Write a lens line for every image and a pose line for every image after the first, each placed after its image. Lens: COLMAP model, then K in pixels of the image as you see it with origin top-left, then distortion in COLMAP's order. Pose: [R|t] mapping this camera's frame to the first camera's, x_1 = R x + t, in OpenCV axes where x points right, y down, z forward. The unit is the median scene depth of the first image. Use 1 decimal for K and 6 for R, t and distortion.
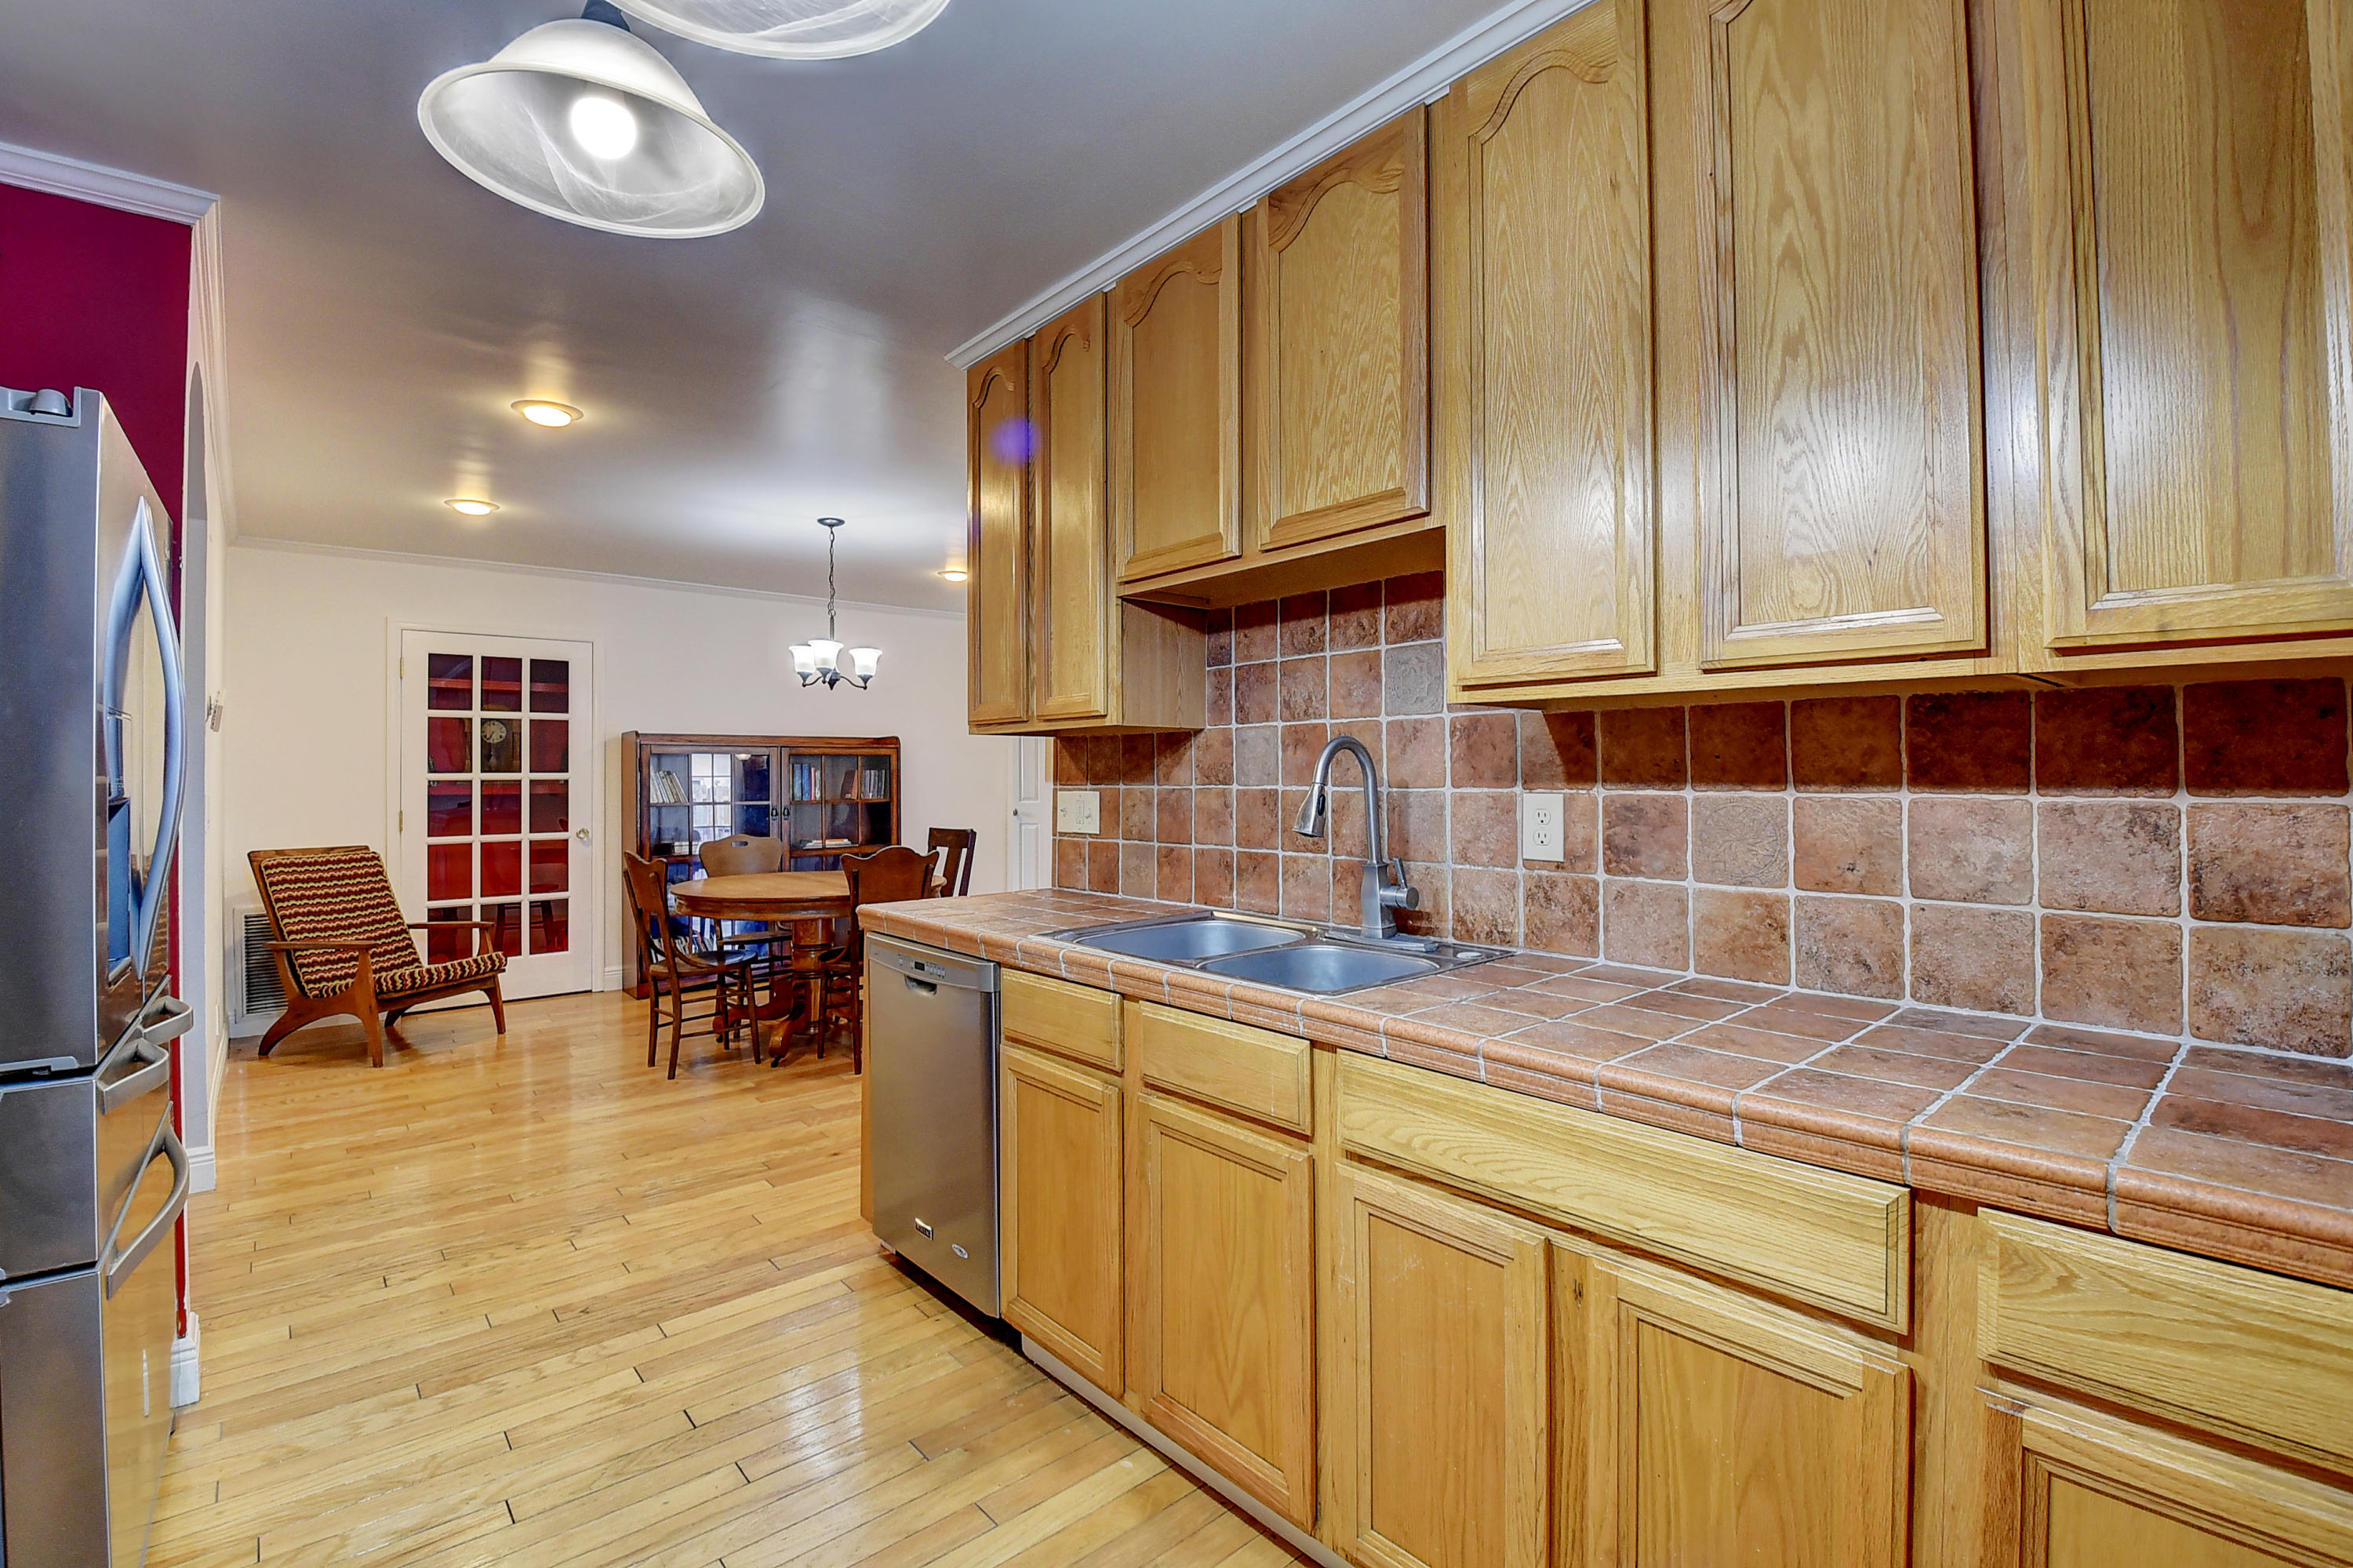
lens RADIAL K [[1026.4, 0, 1174.1], [0, 1026.4, 758.6], [0, 0, 1]] dist [0.001718, -0.023031]
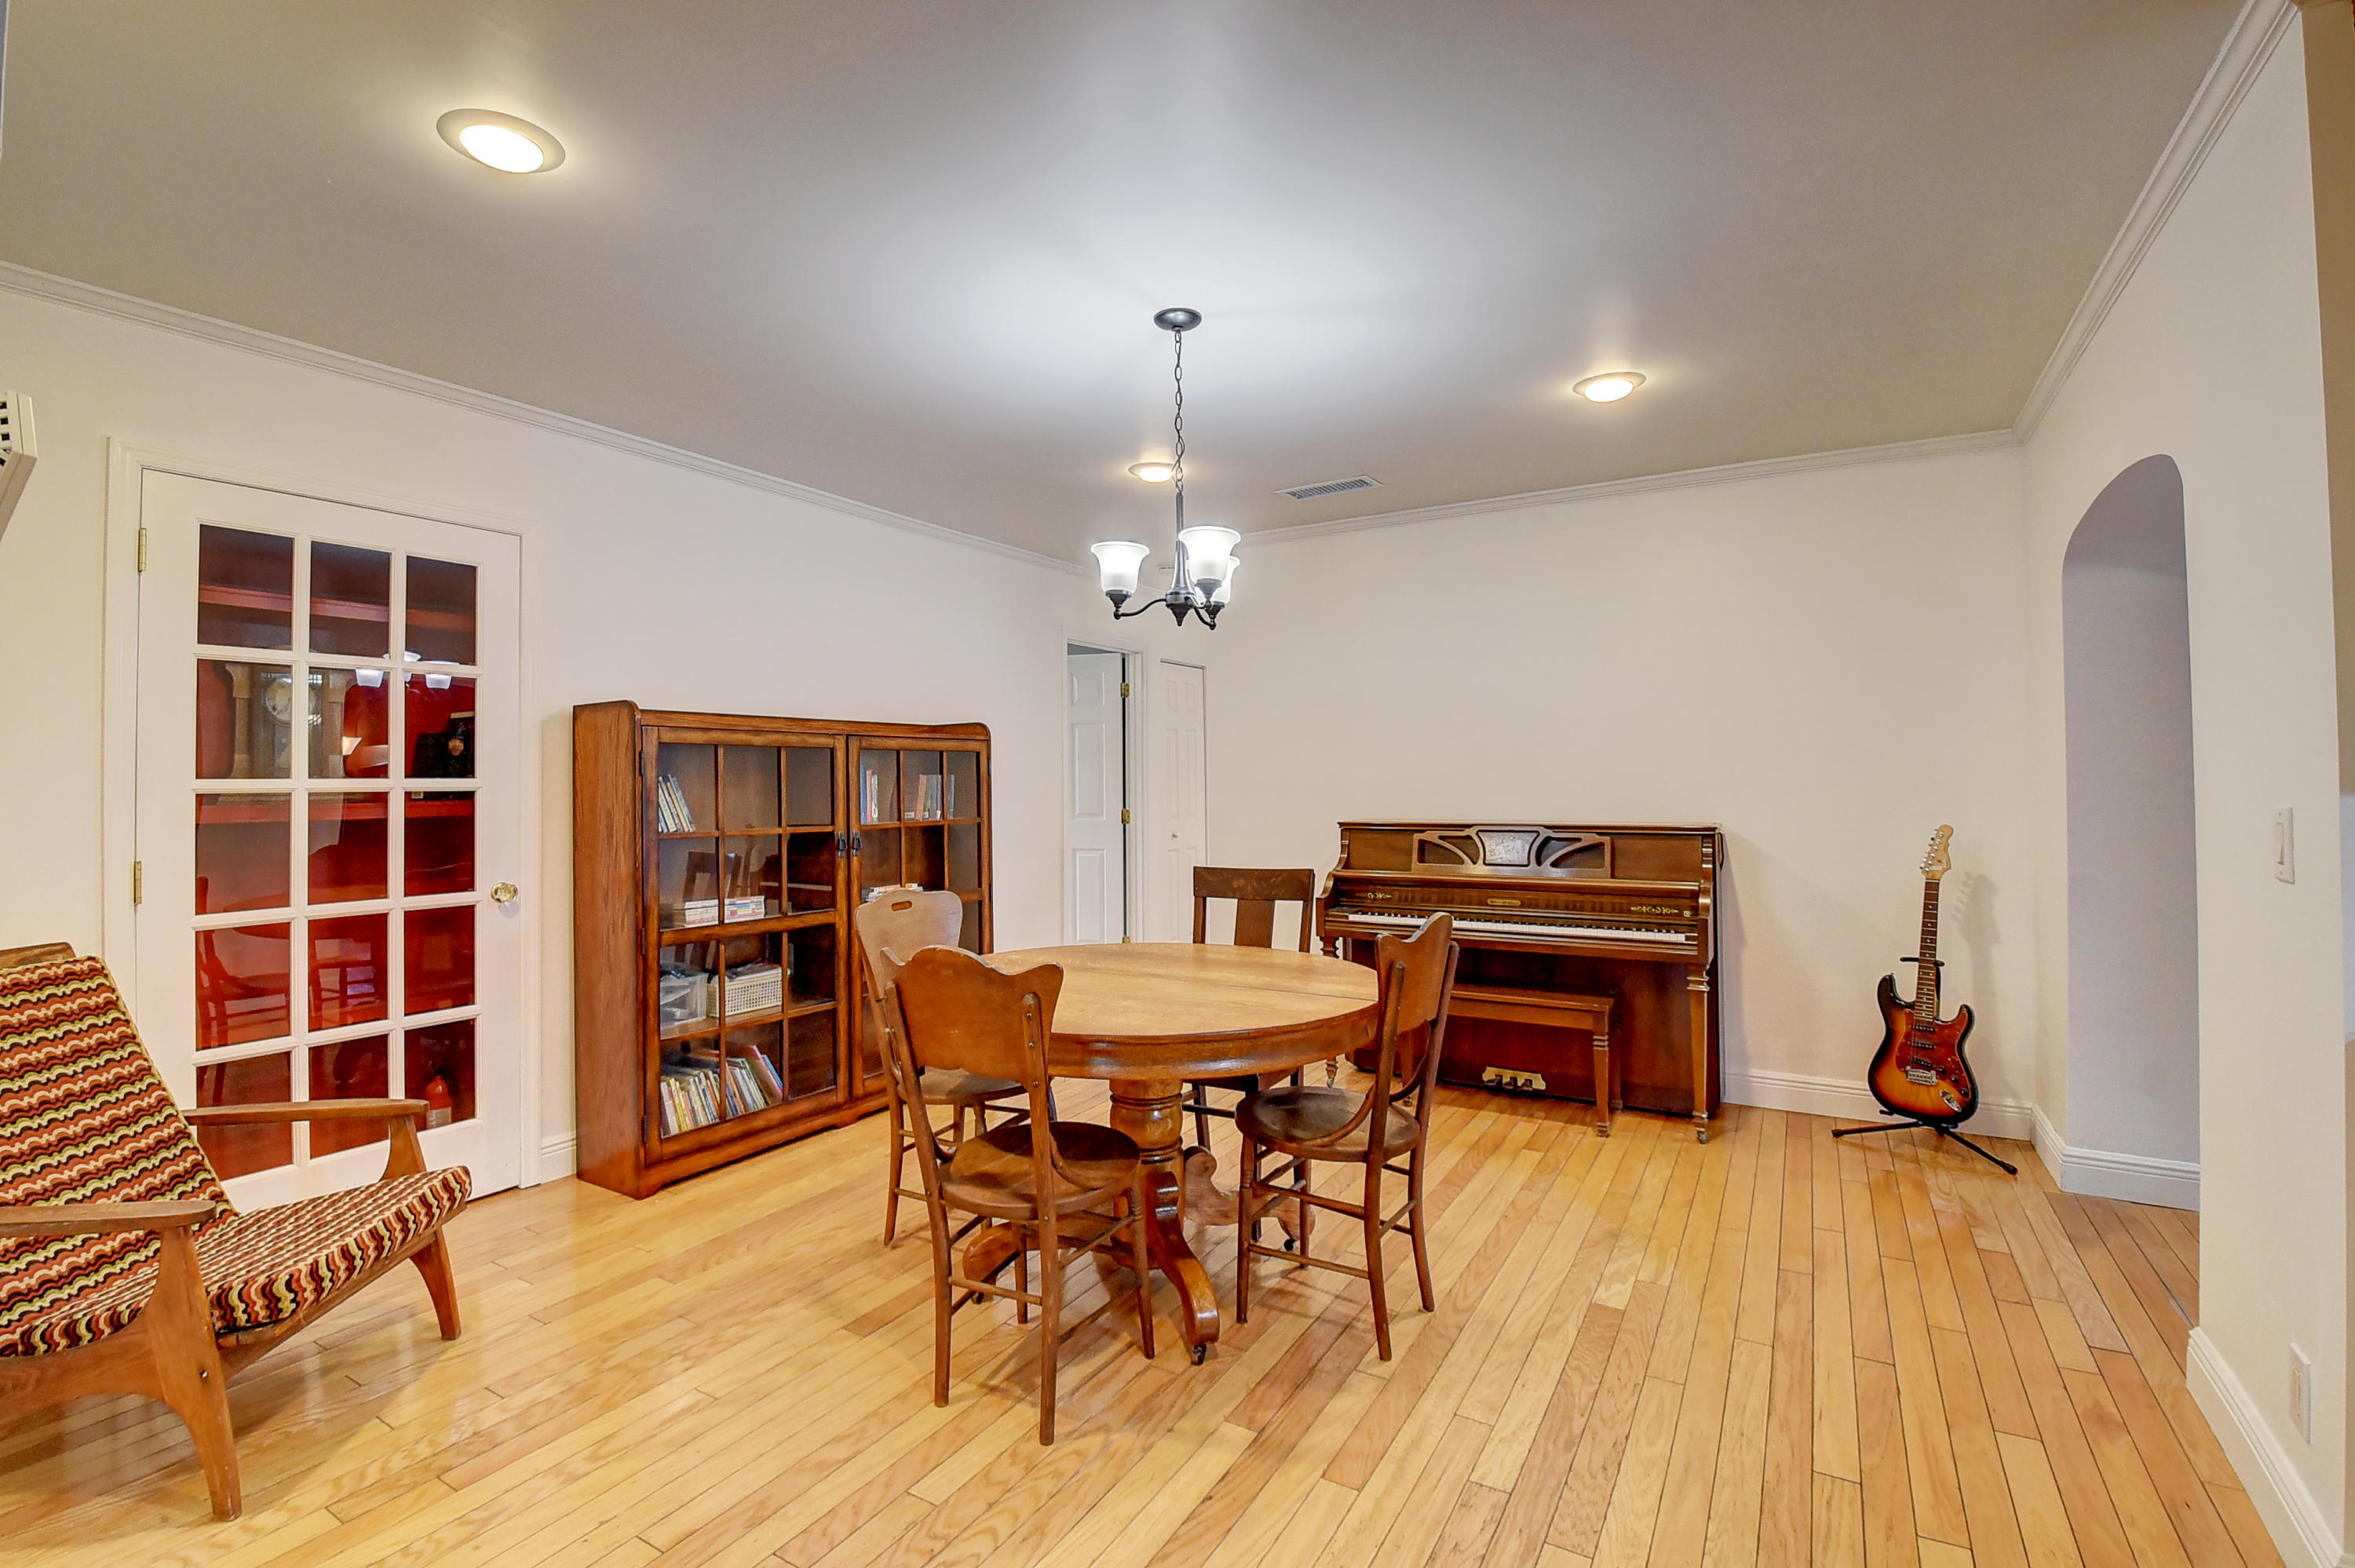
lens RADIAL K [[1068.3, 0, 1175.8], [0, 1068.3, 754.3], [0, 0, 1]] dist [0.000797, -0.015827]
pose [[0.955301, 0.005594, 0.295583, -0.972712], [-0.002029, 0.999921, -0.012368, 0.018443], [-0.295629, 0.011215, 0.955237, 0.881738]]
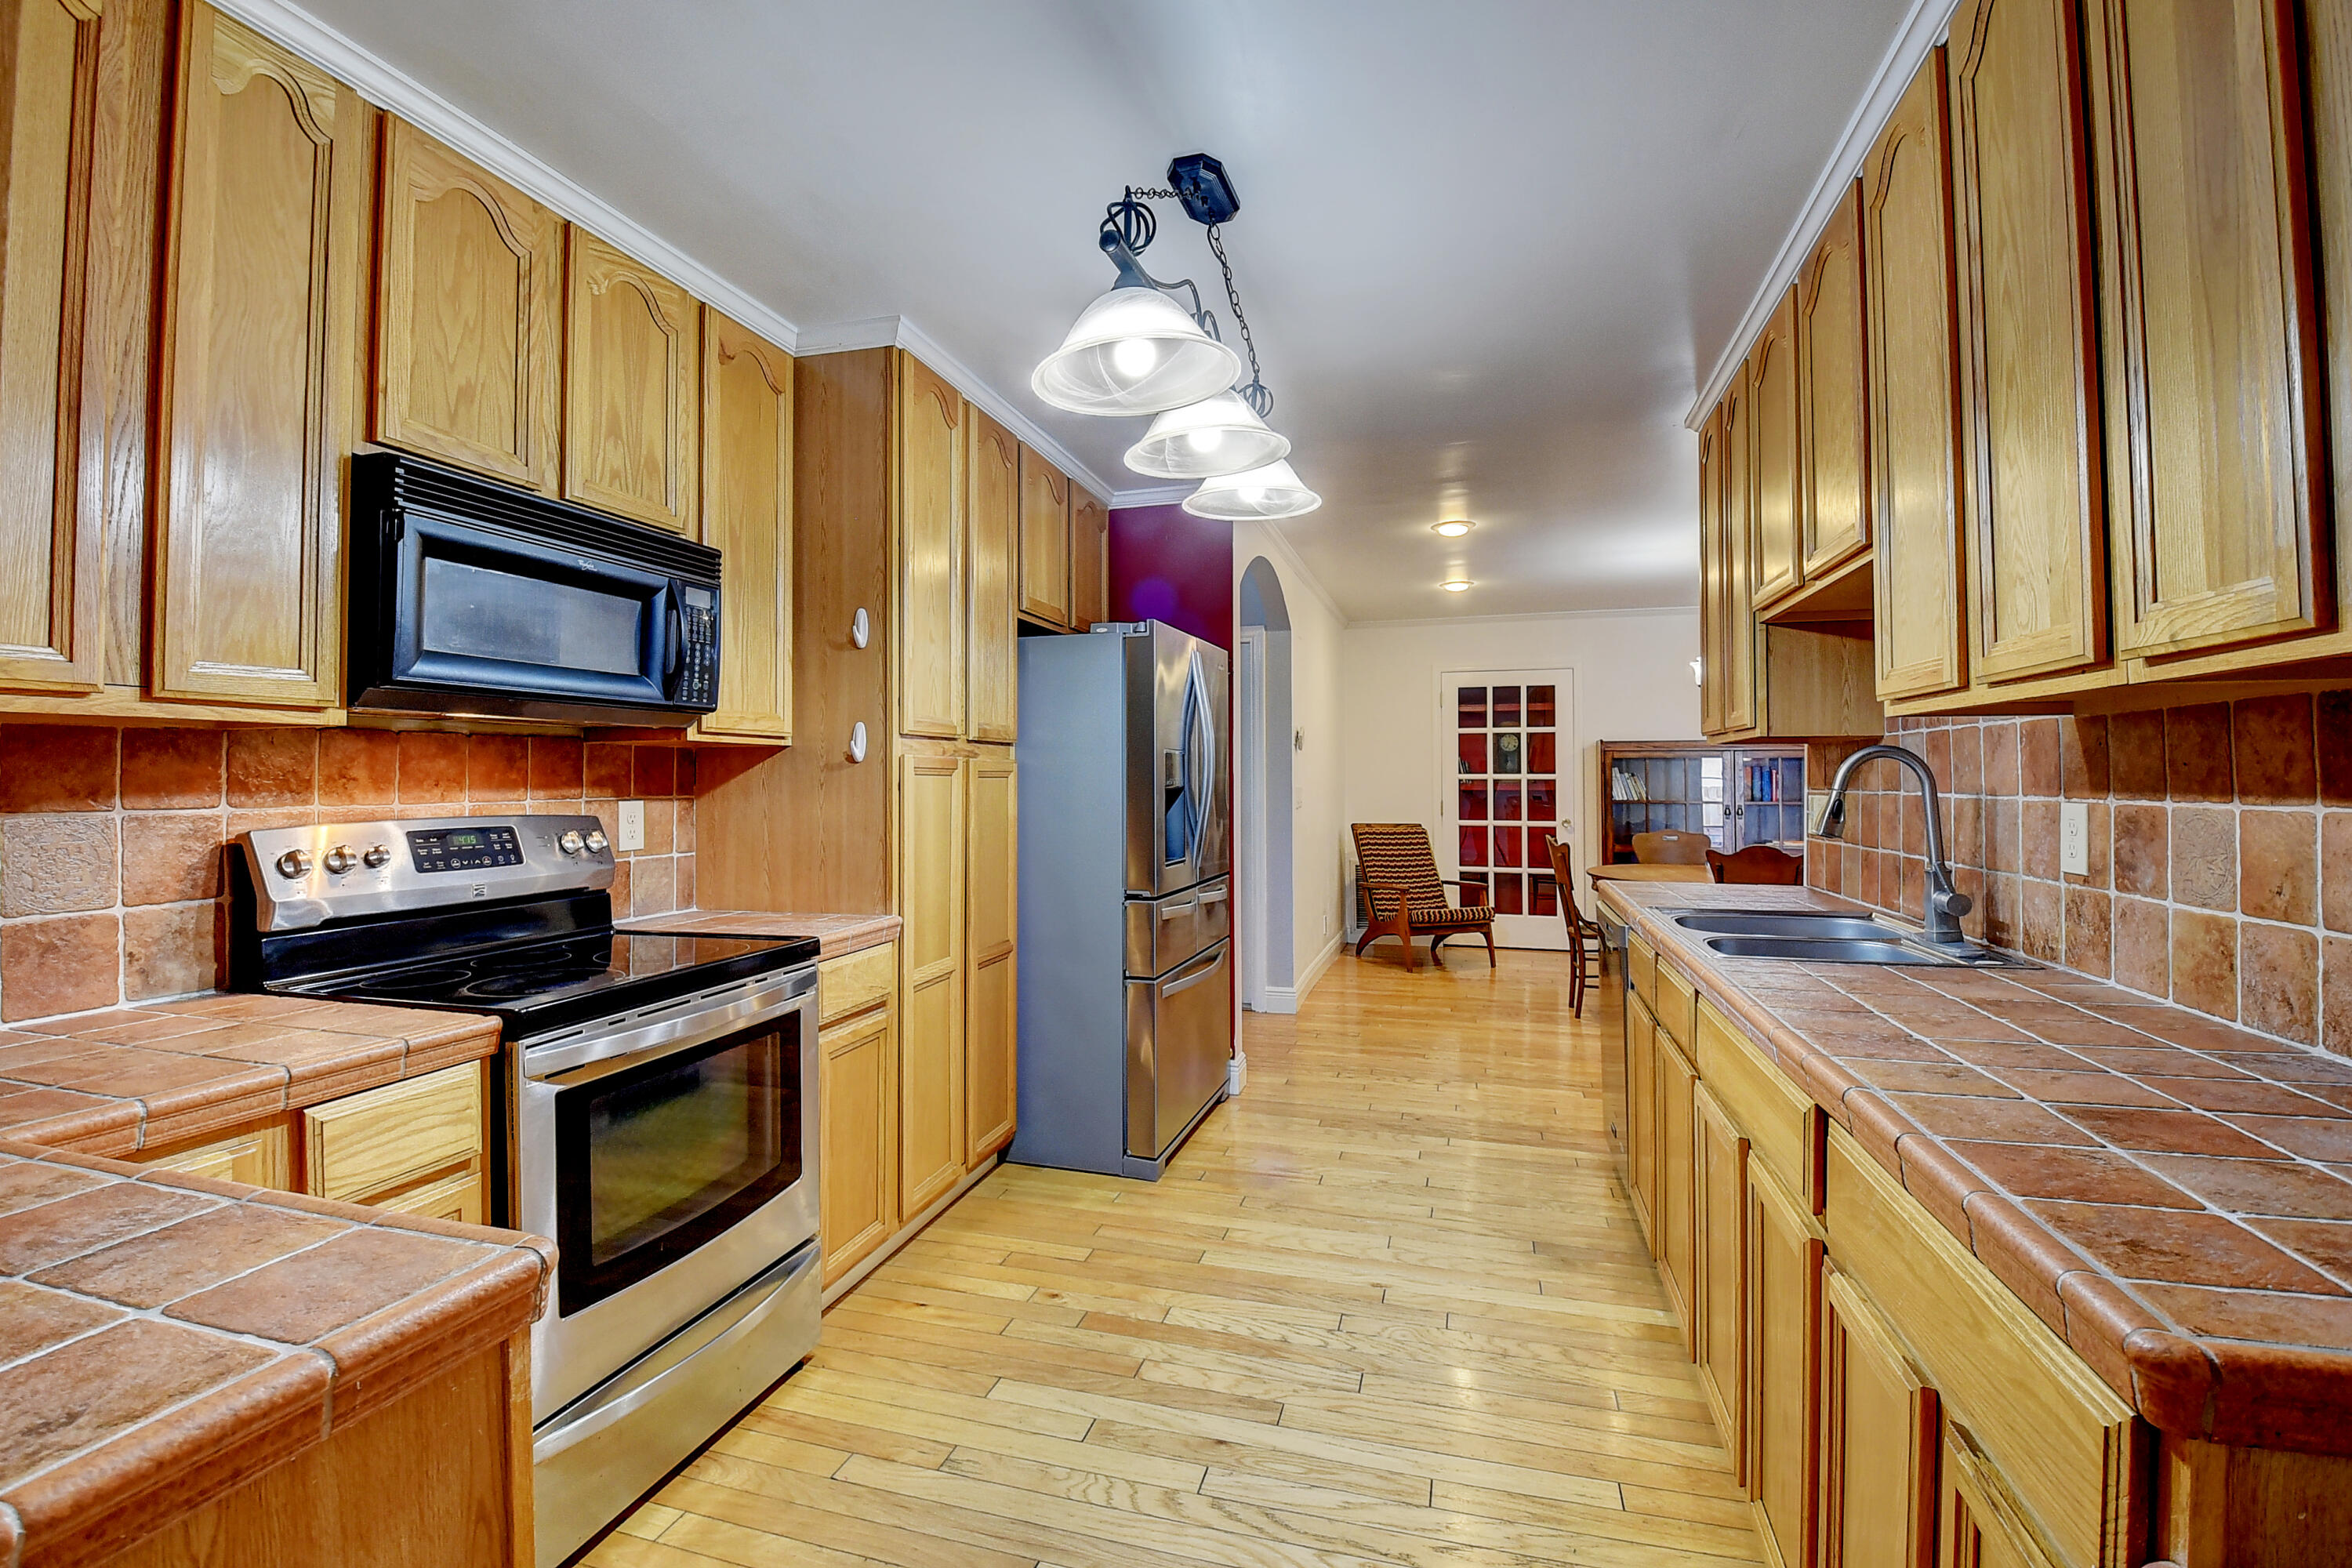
lens RADIAL K [[1026.8, 0, 1168.7], [0, 1026.8, 723.8], [0, 0, 1]] dist [-0.000058, -0.023722]
pose [[0.526677, -0.033462, -0.849406, 0.542254], [0.002591, 0.999283, -0.037760, -0.004241], [0.850061, 0.017687, 0.526387, -0.154255]]
